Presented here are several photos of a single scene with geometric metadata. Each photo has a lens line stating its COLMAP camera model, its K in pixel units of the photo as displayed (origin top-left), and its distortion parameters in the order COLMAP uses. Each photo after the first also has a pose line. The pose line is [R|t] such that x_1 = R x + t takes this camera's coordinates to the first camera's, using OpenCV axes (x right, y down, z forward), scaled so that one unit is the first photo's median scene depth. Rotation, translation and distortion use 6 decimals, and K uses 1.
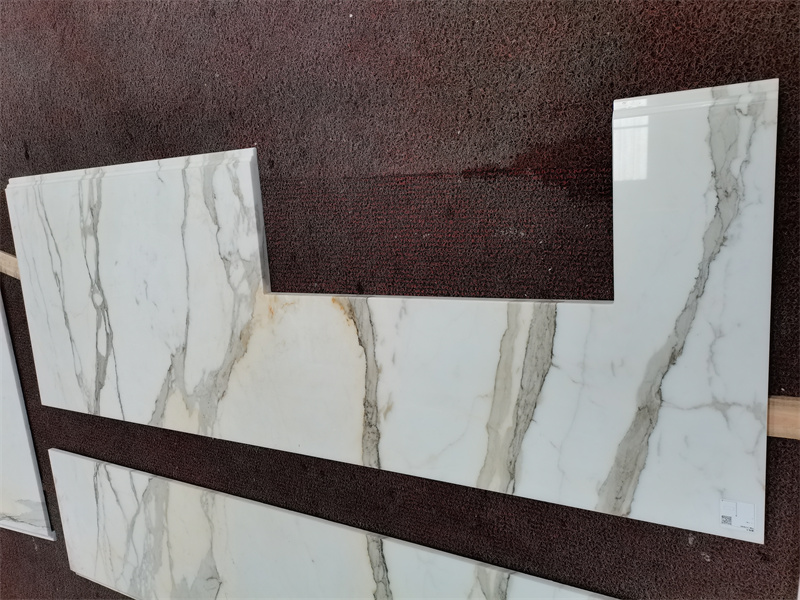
lens RADIAL K [[607.0, 0, 400.0], [0, 607.0, 300.0], [0, 0, 1]] dist [0.036440, -0.003873]
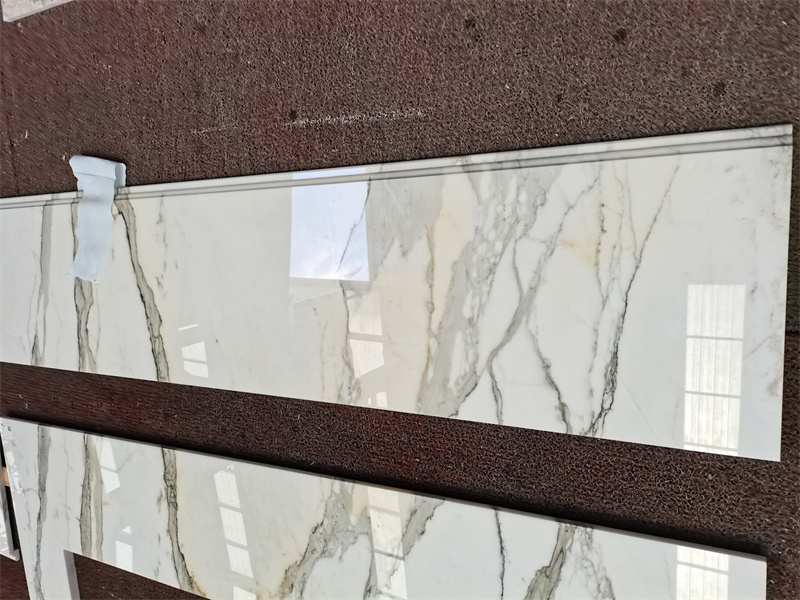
lens RADIAL K [[607.0, 0, 400.0], [0, 607.0, 300.0], [0, 0, 1]] dist [0.036440, -0.003873]
pose [[-0.527018, -0.159519, 0.834749, -1.016926], [-0.173541, -0.941330, -0.289451, 0.685554], [0.831947, -0.297409, 0.468415, 0.798676]]
